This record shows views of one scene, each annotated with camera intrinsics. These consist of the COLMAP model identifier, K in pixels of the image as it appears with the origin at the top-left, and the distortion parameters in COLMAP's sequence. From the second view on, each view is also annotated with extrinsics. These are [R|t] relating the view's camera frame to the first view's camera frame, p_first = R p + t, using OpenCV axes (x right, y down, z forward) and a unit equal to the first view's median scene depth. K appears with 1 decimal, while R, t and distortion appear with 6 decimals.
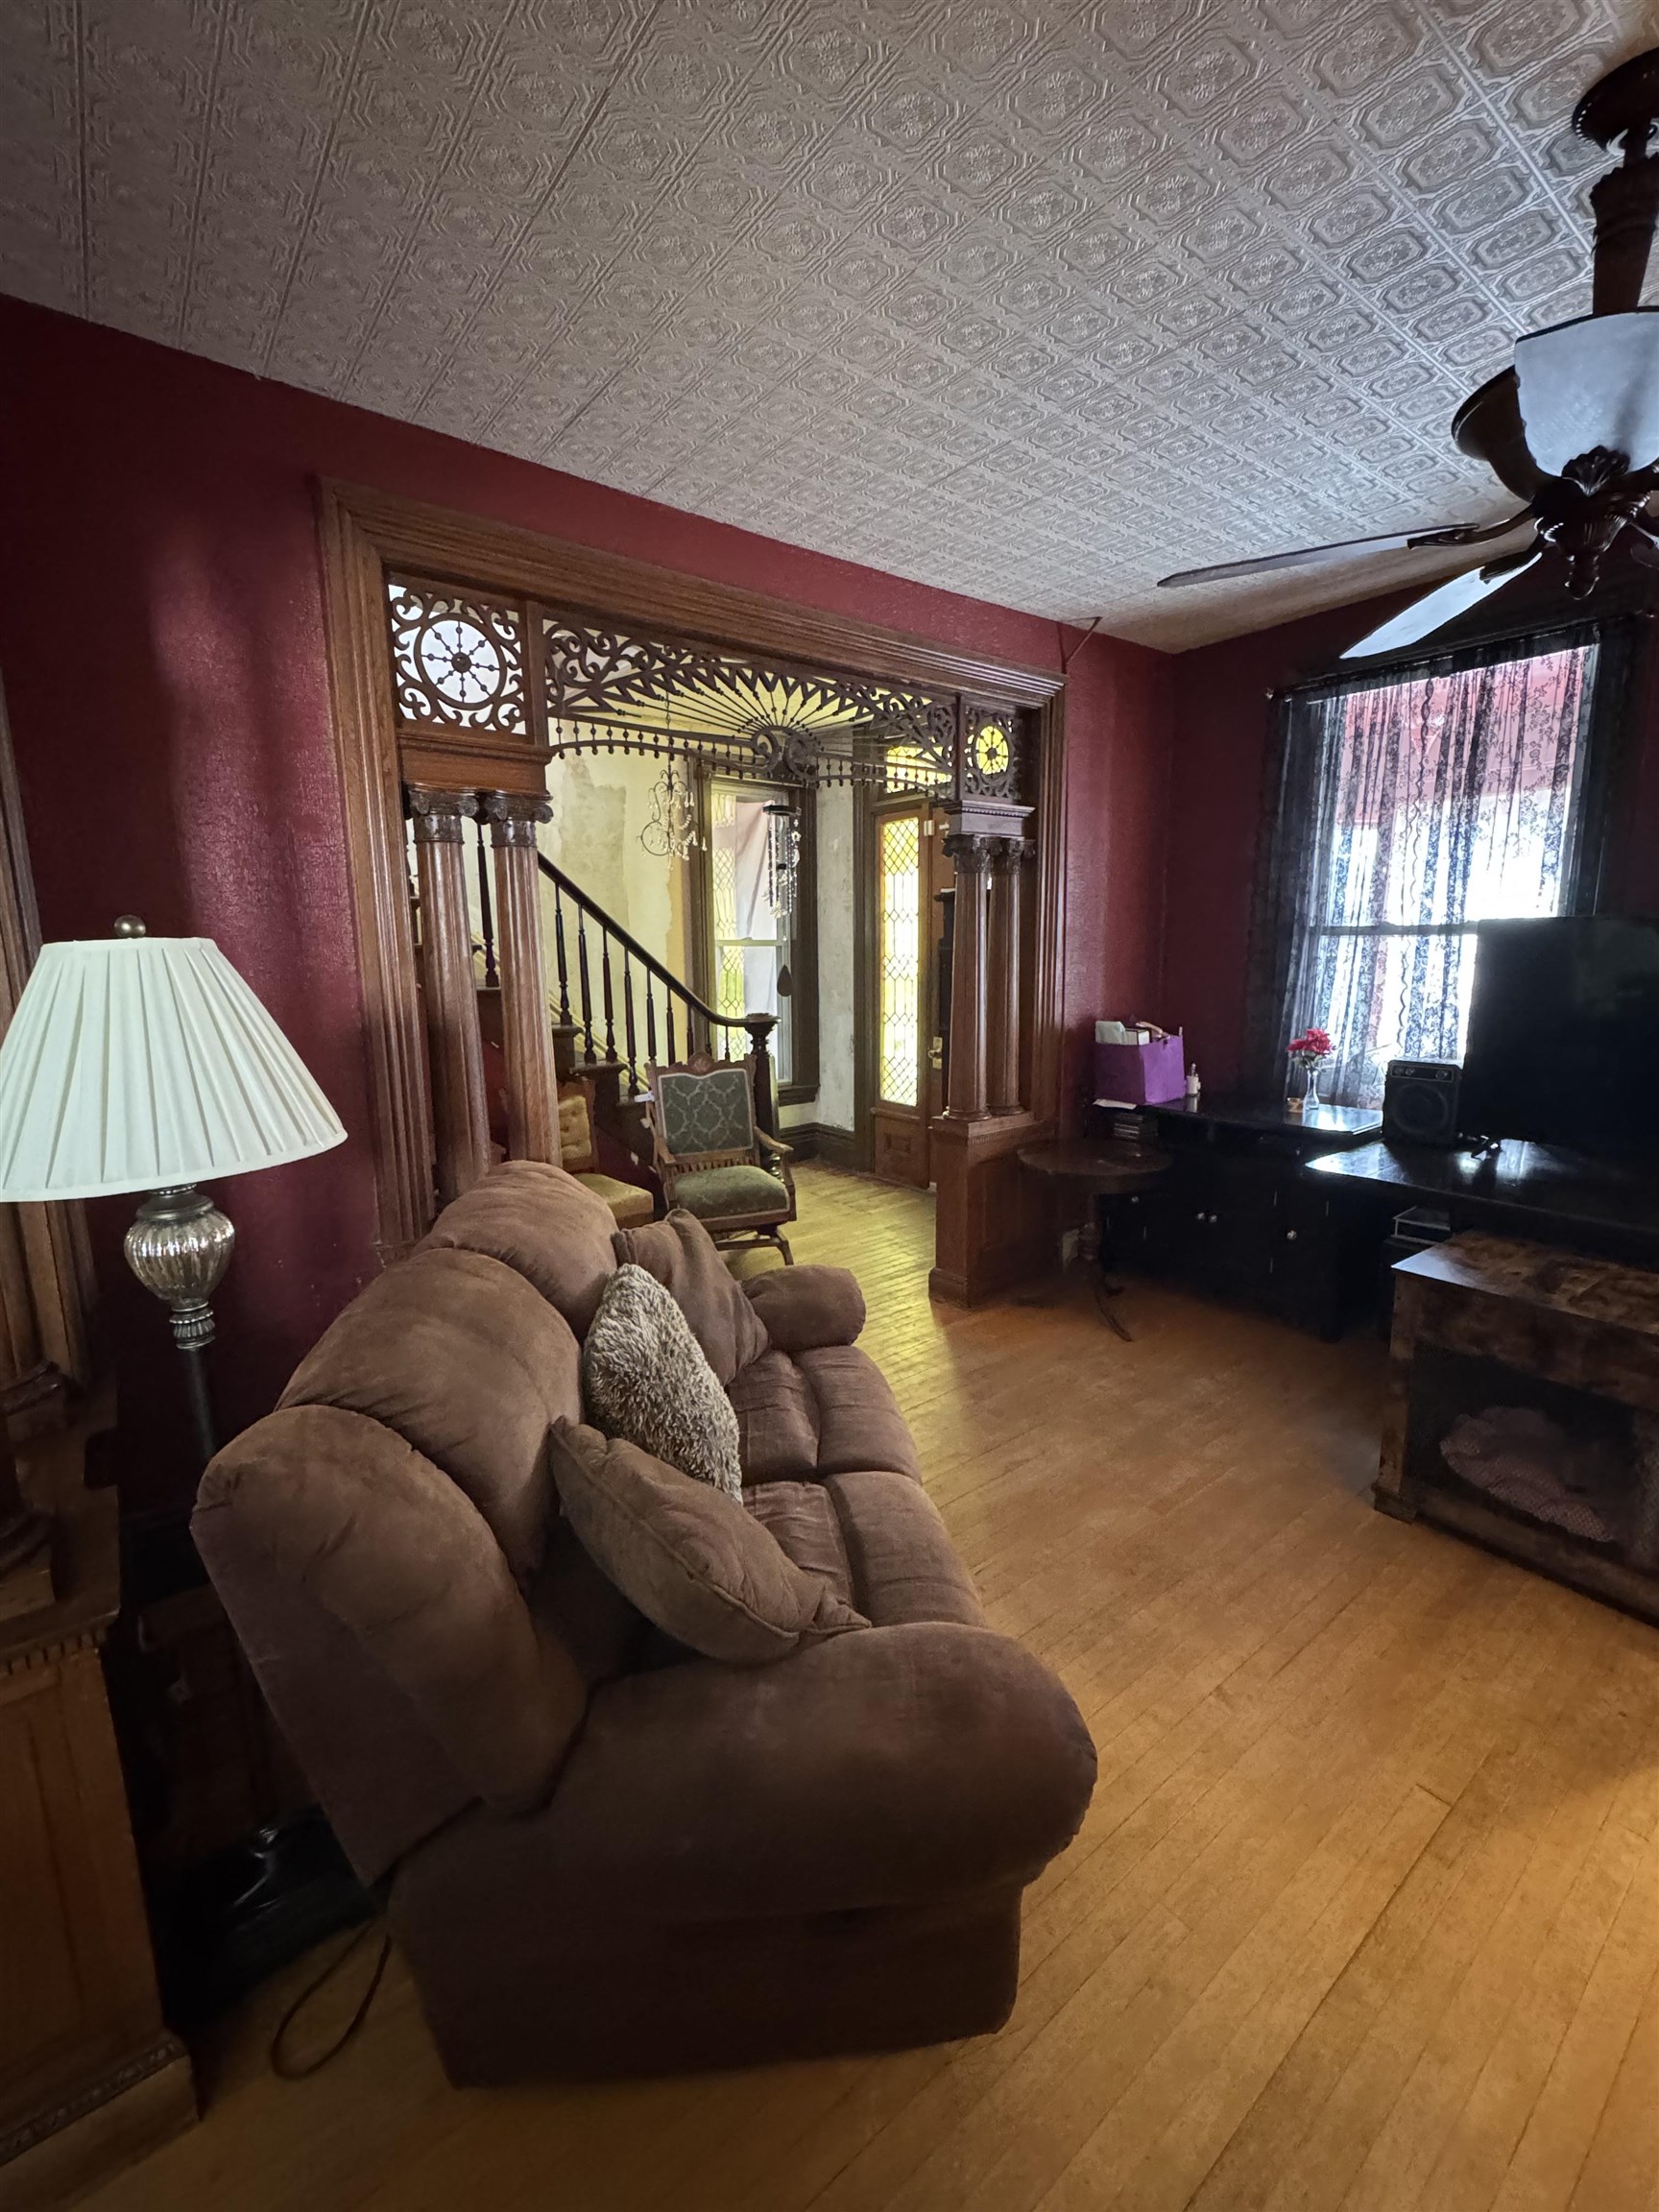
lens RADIAL K [[908.5, 0, 828.9], [0, 908.5, 1100.9], [0, 0, 1]] dist [-0.002399, -0.000009]
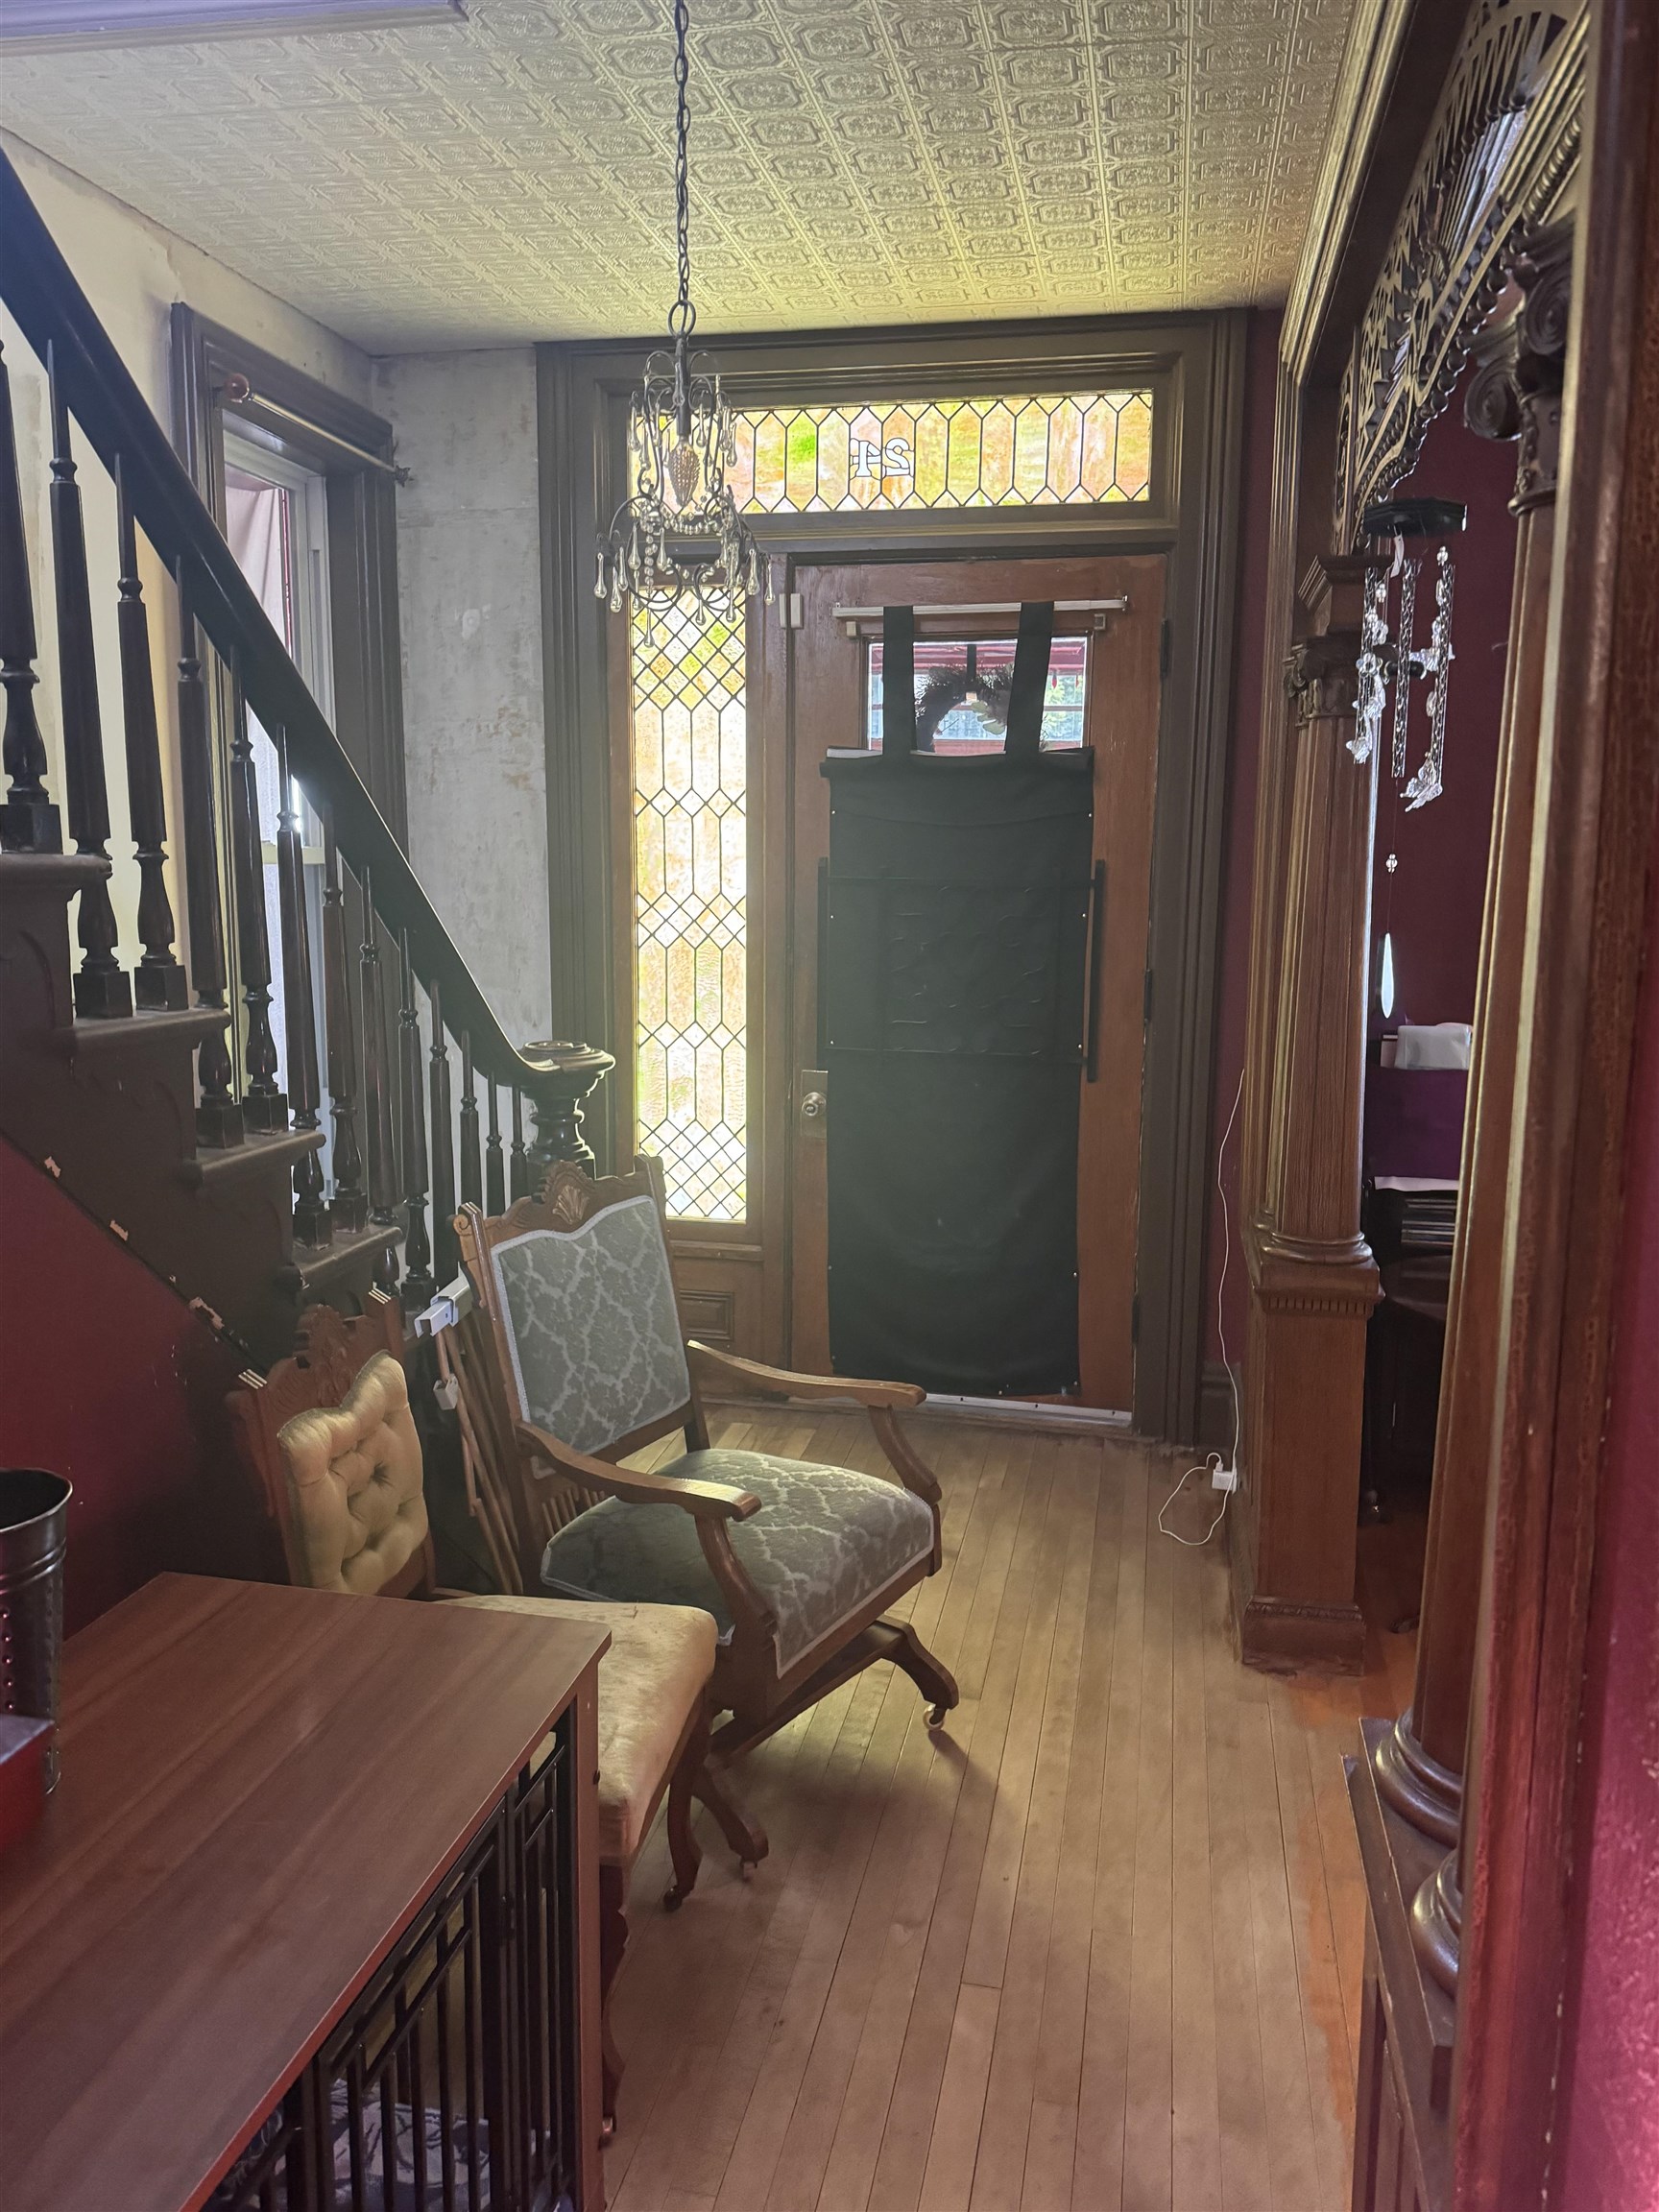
lens RADIAL K [[1556.1, 0, 821.1], [0, 1556.1, 1105.5], [0, 0, 1]] dist [0.045724, -0.000537]
pose [[0.768718, -0.082983, 0.634182, -0.546890], [0.092589, 0.995541, 0.018036, -0.095093], [-0.632851, 0.044853, 0.772973, 0.556778]]
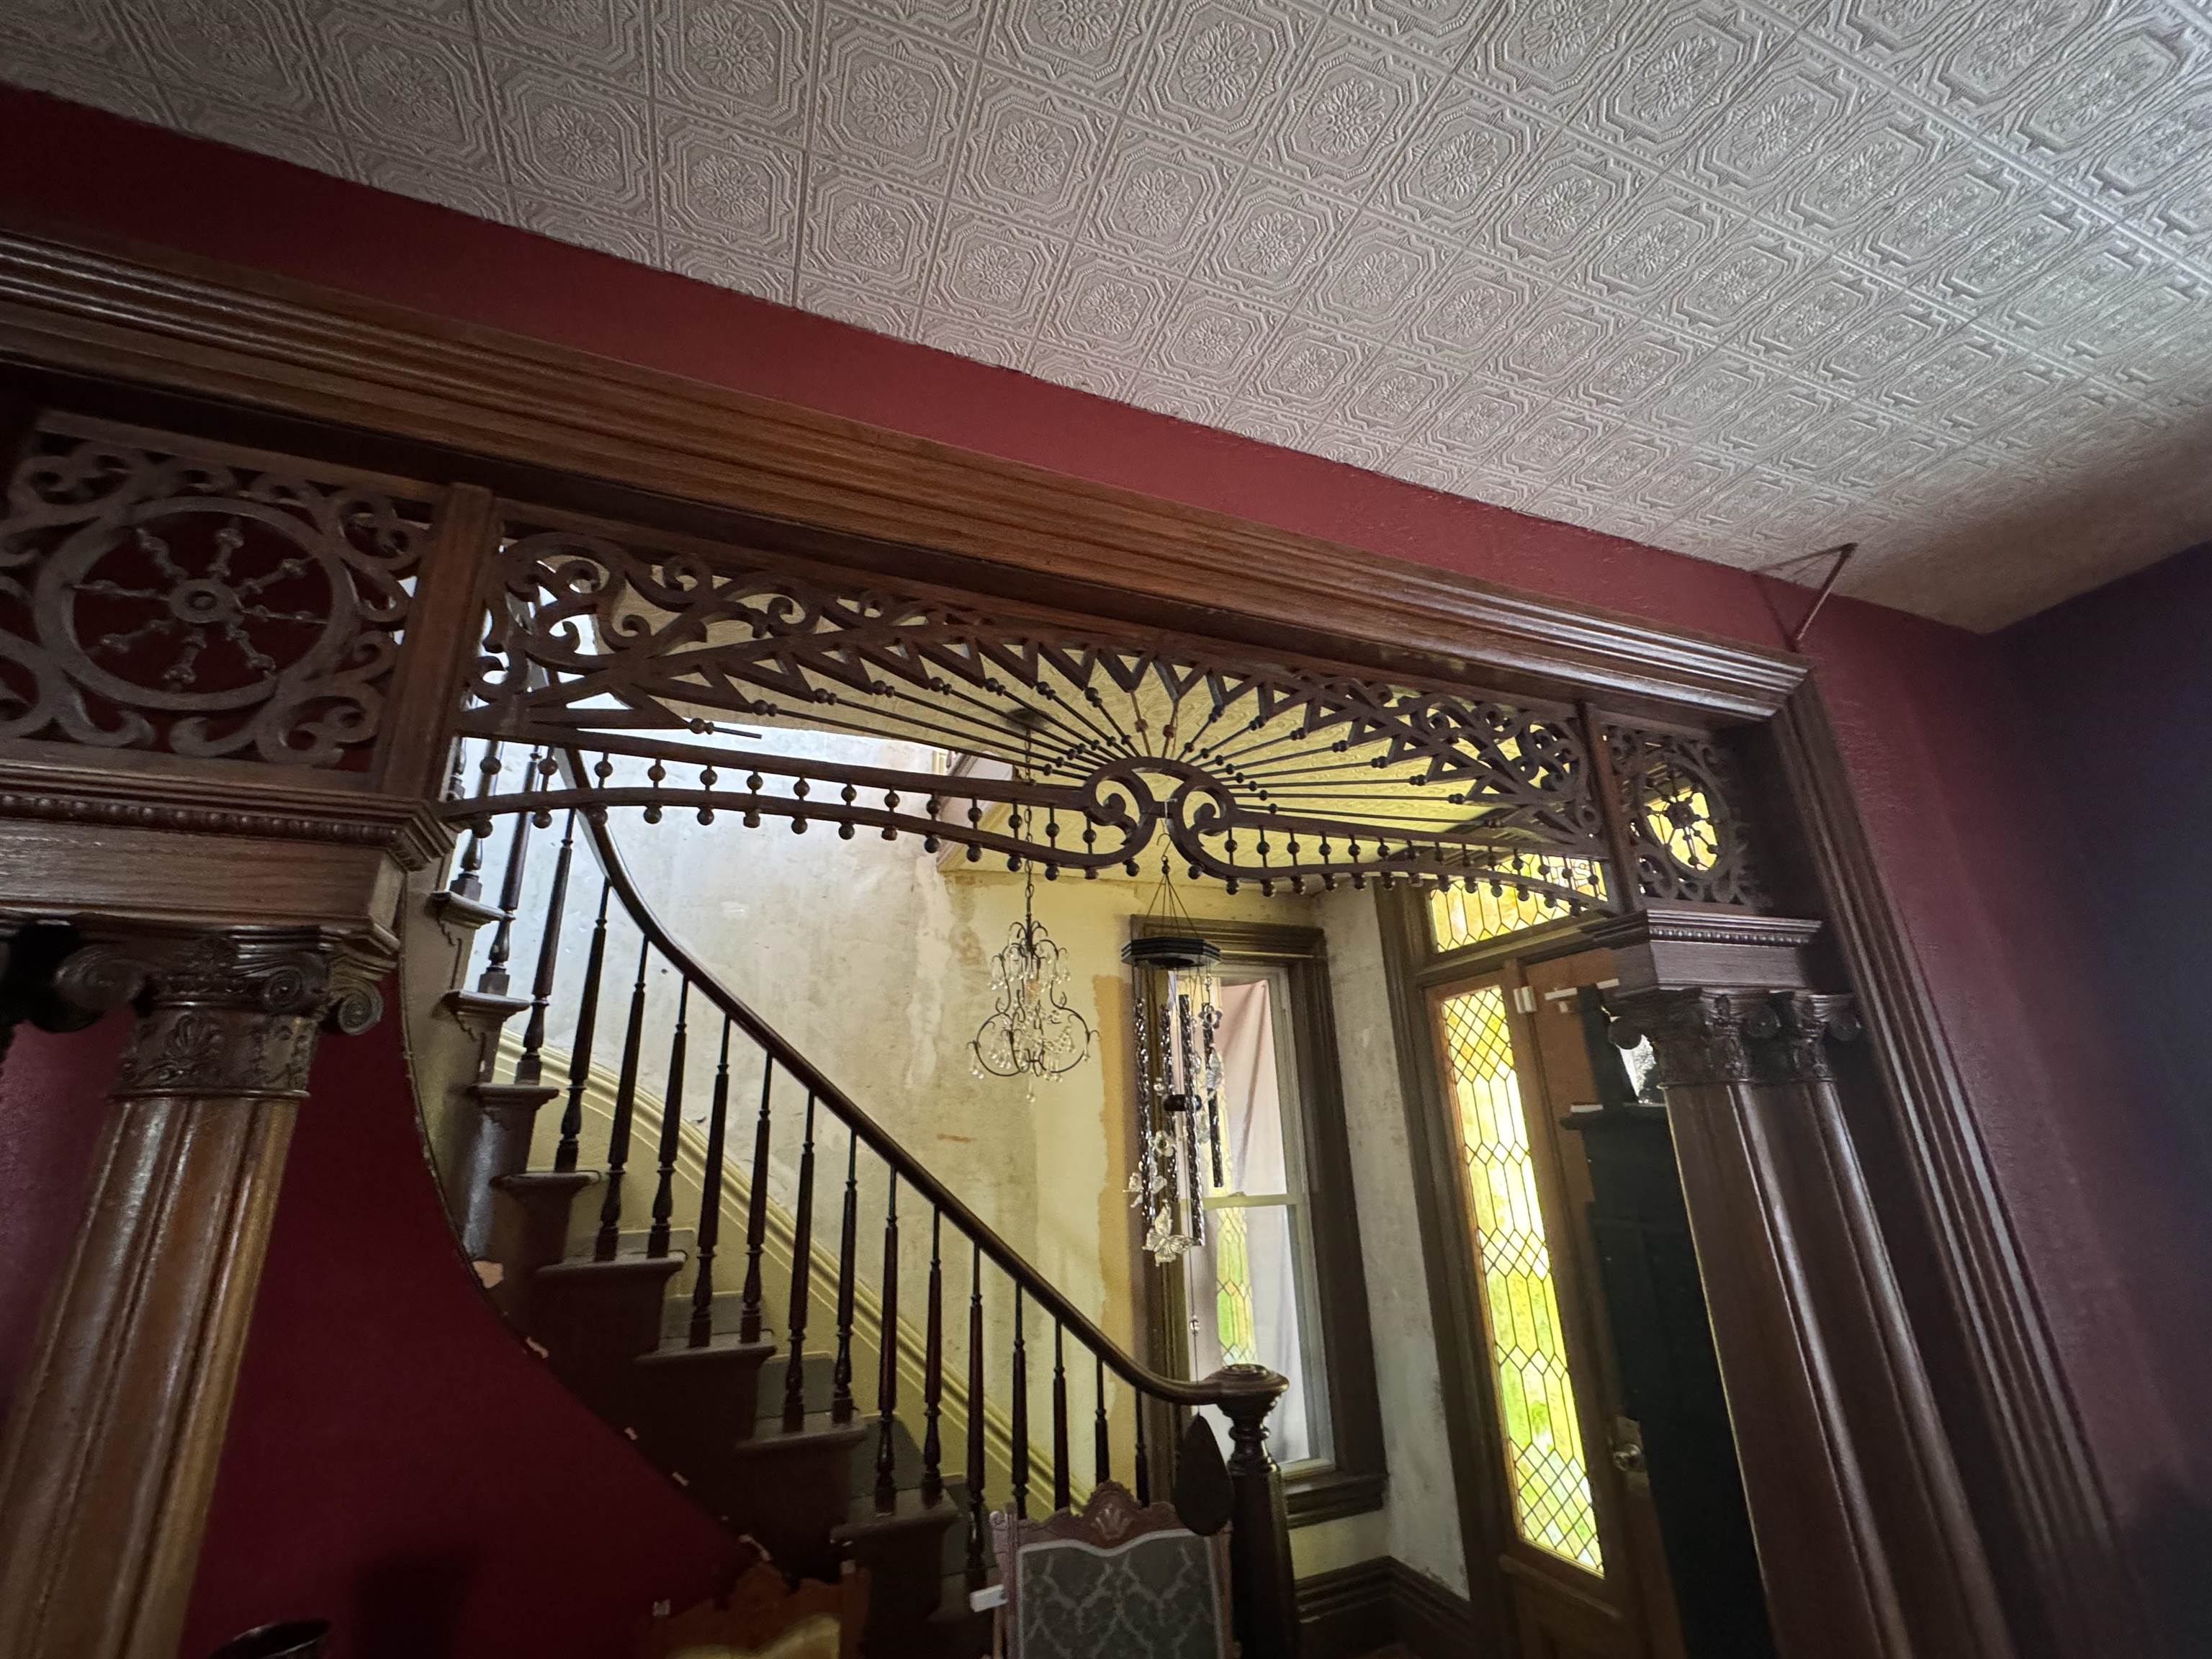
lens RADIAL K [[908.5, 0, 1113.9], [0, 908.5, 824.1], [0, 0, 1]] dist [-0.002399, -0.000009]
pose [[0.960909, -0.114846, -0.251920, 0.022557], [-0.024074, 0.871802, -0.489266, -0.148082], [0.275815, 0.476205, 0.834958, 0.532589]]
